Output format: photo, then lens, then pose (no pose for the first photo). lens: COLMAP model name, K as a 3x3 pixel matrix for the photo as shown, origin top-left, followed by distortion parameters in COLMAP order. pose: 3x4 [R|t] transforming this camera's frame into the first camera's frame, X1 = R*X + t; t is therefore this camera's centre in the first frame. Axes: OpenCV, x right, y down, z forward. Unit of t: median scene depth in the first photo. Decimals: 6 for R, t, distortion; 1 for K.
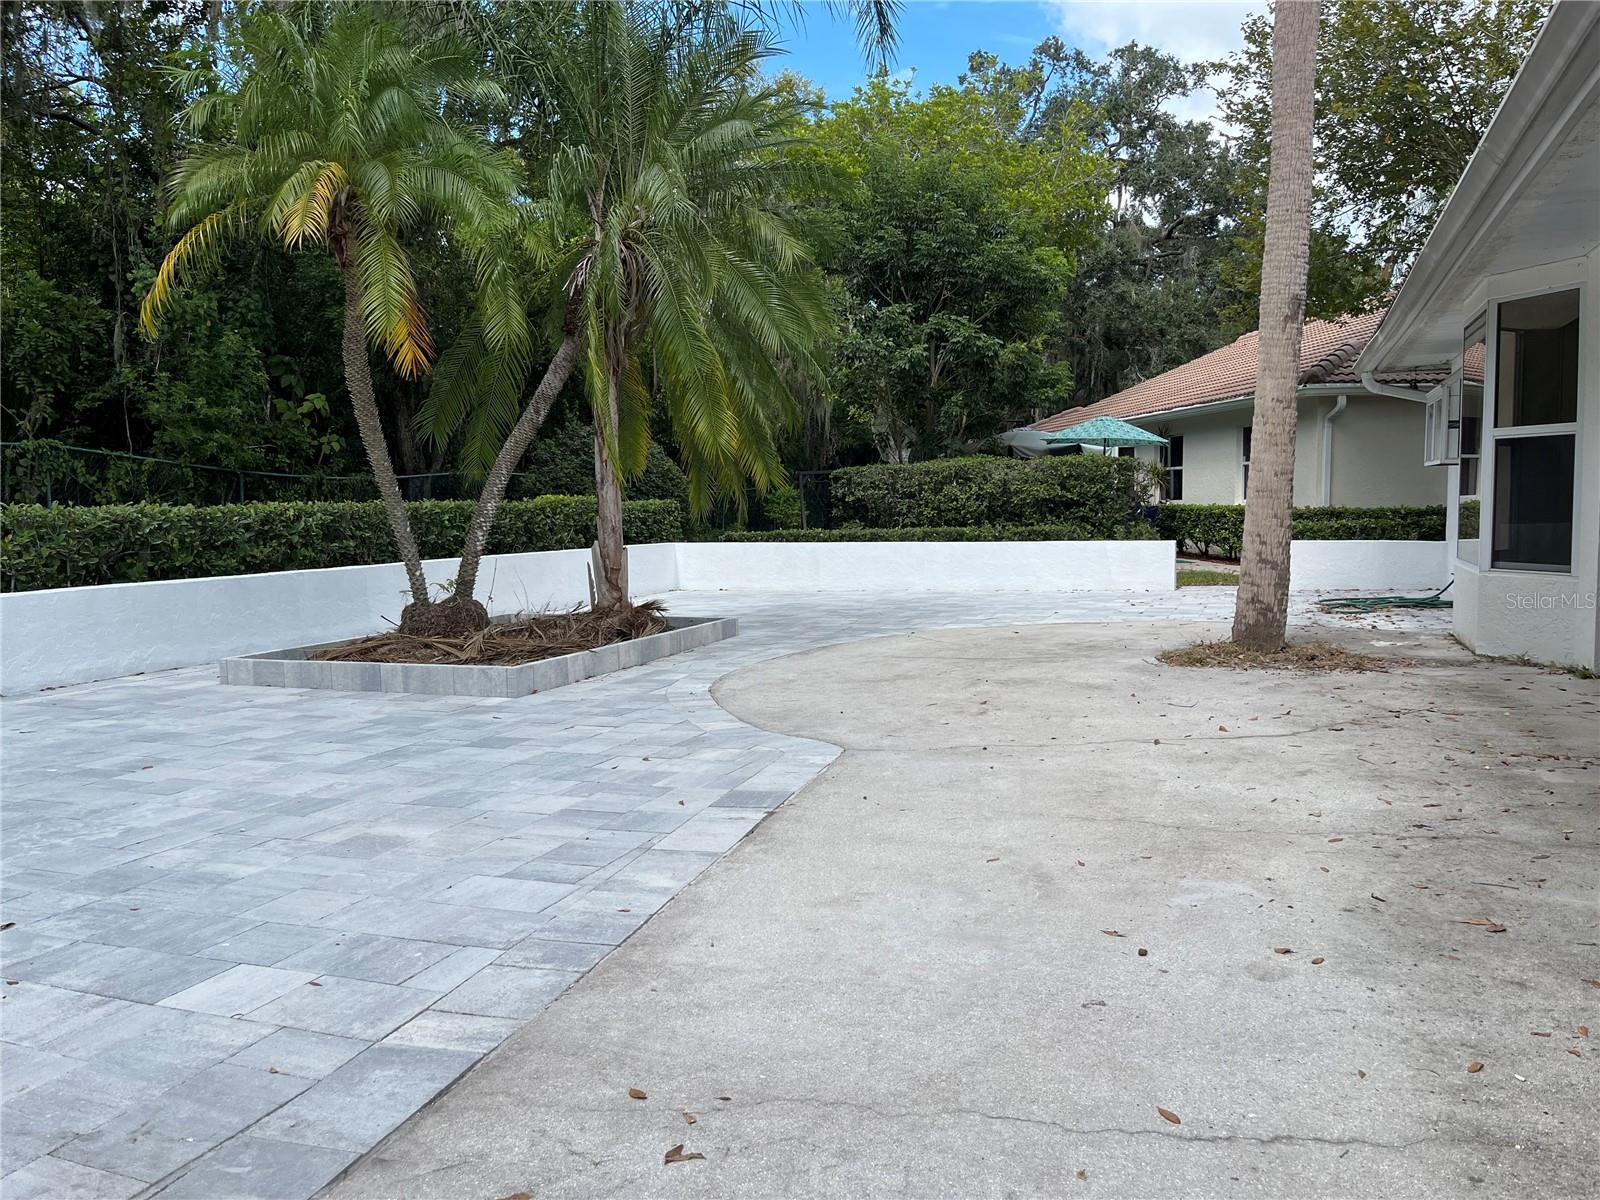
lens RADIAL K [[1250.9, 0, 800.0], [0, 1250.9, 600.0], [0, 0, 1]] dist [-0.002148, -0.006156]
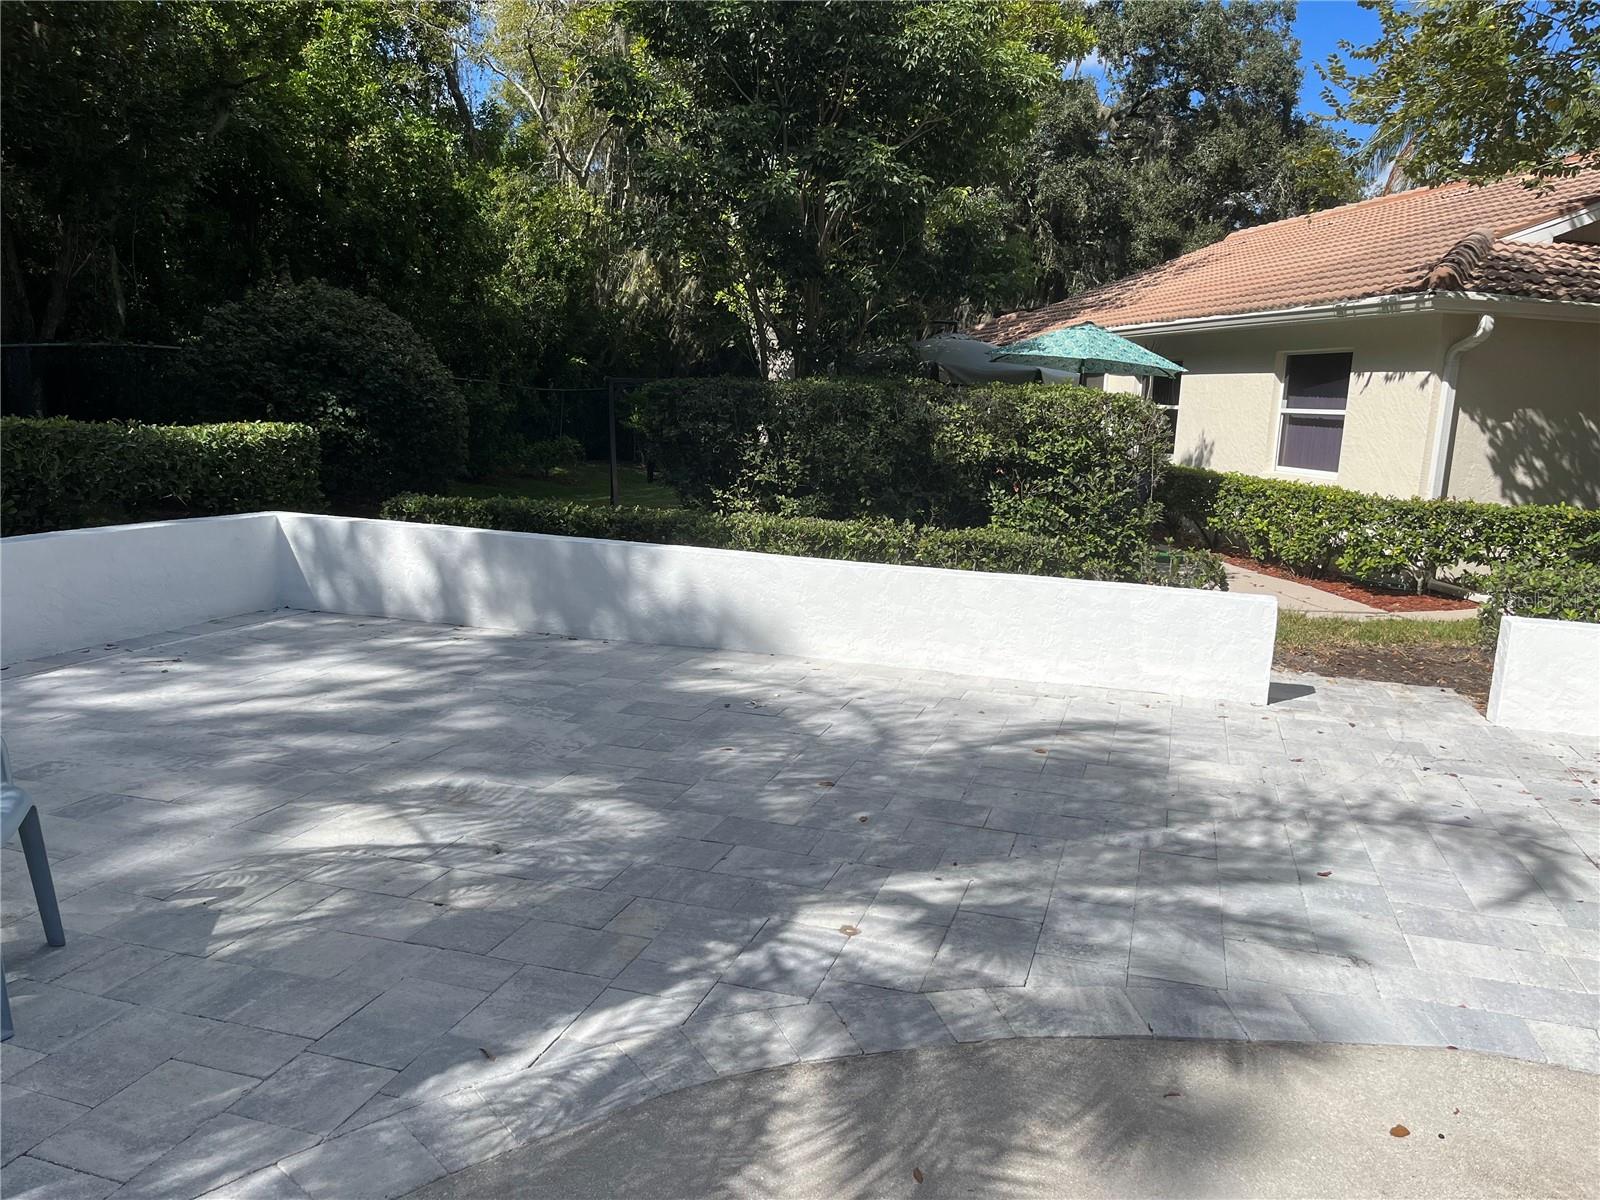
lens RADIAL K [[1250.9, 0, 800.0], [0, 1250.9, 600.0], [0, 0, 1]] dist [-0.002148, -0.006156]
pose [[0.995716, 0.052440, 0.076159, 0.143069], [-0.058959, 0.994546, 0.086037, -0.132526], [-0.071232, -0.090158, 0.993377, 0.913460]]
